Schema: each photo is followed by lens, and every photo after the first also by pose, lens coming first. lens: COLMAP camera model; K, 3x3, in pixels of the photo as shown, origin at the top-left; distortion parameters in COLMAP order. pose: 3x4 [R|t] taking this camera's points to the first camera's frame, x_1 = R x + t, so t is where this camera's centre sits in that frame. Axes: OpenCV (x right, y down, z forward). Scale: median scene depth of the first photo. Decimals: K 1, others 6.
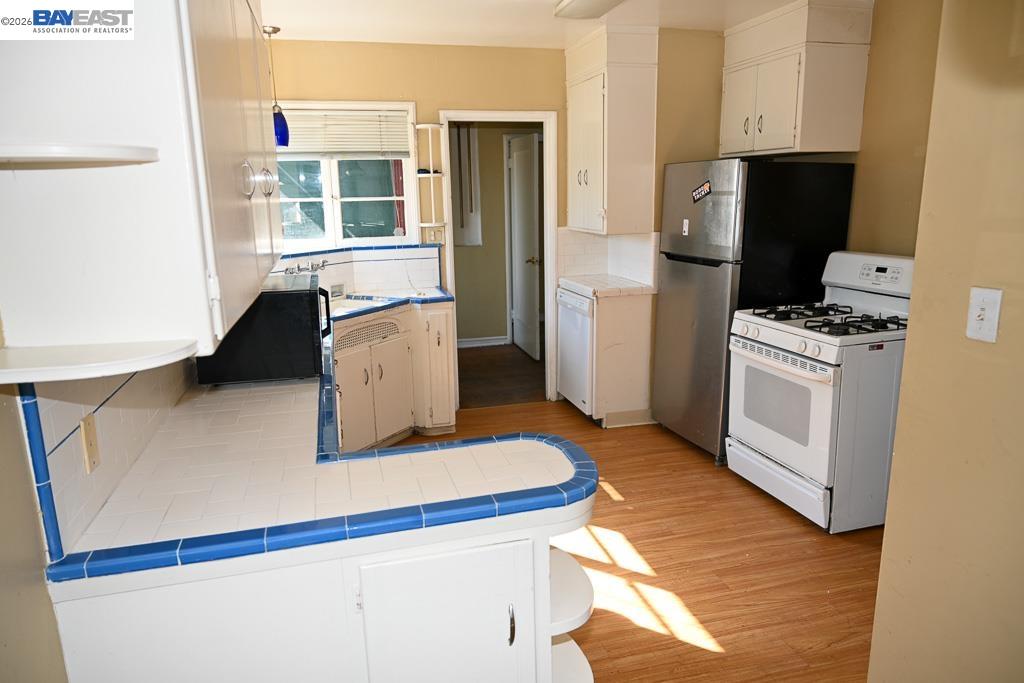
lens RADIAL K [[683.6, 0, 512.9], [0, 683.6, 337.4], [0, 0, 1]] dist [-0.006455, 0.000317]
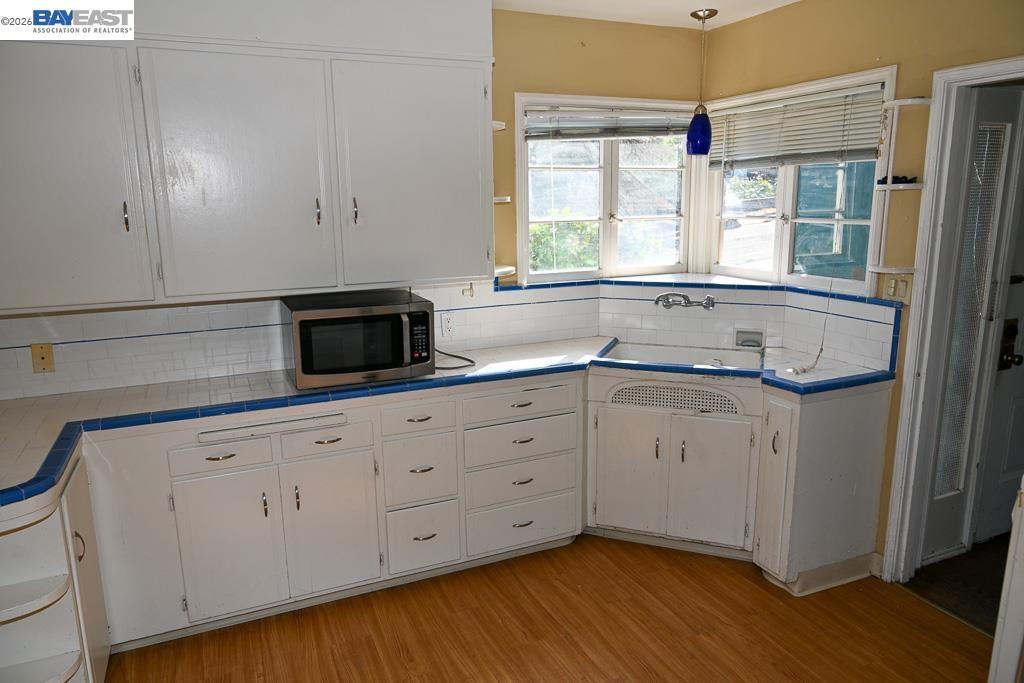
lens RADIAL K [[683.6, 0, 509.5], [0, 683.6, 343.5], [0, 0, 1]] dist [-0.006455, 0.000317]
pose [[0.149926, 0.218477, -0.964256, 0.432677], [-0.197809, 0.962189, 0.187253, -0.151830], [0.968707, 0.162664, 0.187474, 0.590848]]
